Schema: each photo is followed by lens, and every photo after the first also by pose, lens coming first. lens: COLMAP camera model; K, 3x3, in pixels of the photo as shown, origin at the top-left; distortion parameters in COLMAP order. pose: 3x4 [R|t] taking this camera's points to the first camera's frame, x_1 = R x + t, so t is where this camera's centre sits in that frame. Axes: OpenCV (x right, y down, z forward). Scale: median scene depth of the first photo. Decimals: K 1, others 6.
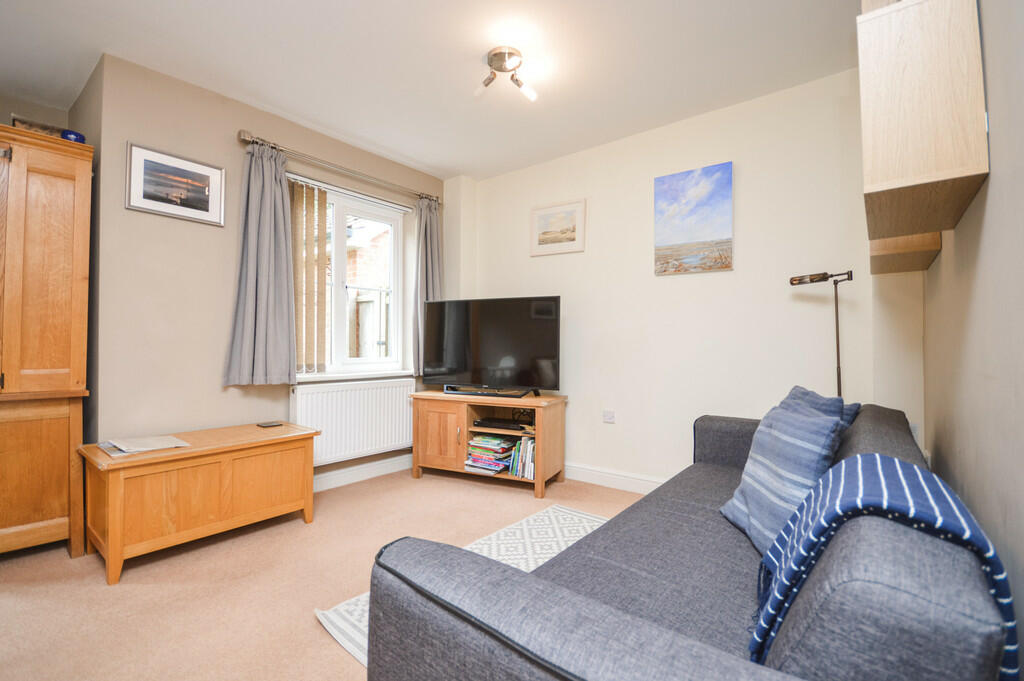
lens RADIAL K [[456.7, 0, 512.0], [0, 456.7, 340.5], [0, 0, 1]] dist [0.013807, -0.010831]
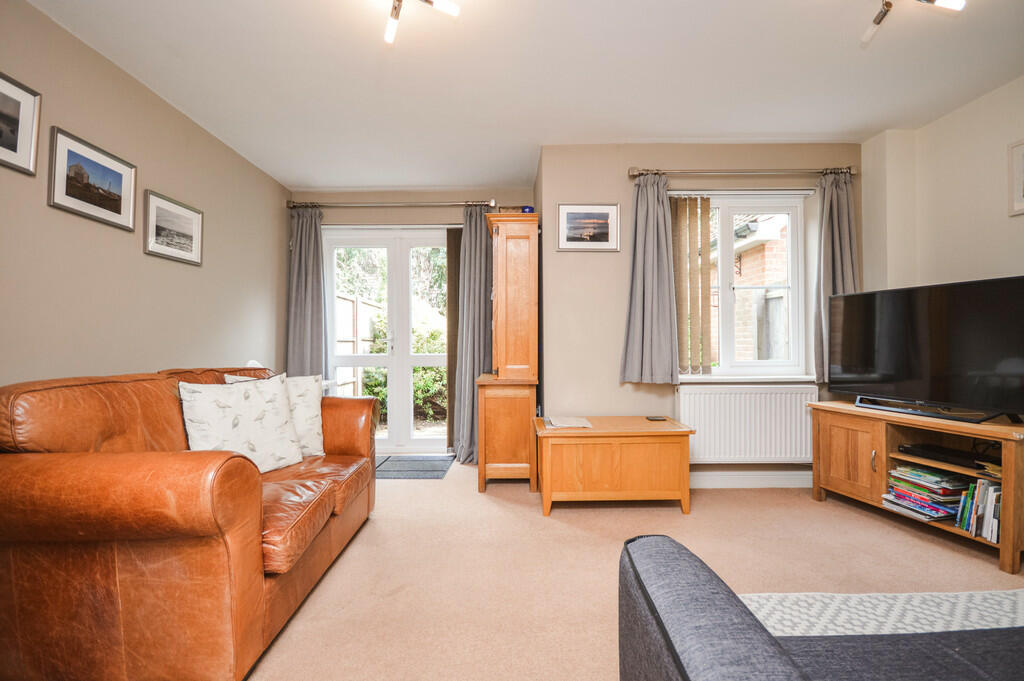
lens RADIAL K [[456.7, 0, 512.0], [0, 456.7, 340.5], [0, 0, 1]] dist [0.013807, -0.010831]
pose [[0.642203, -0.012156, -0.766438, 0.102903], [0.015415, 0.999877, -0.002941, -0.010905], [0.766380, -0.009926, 0.642311, -0.000641]]
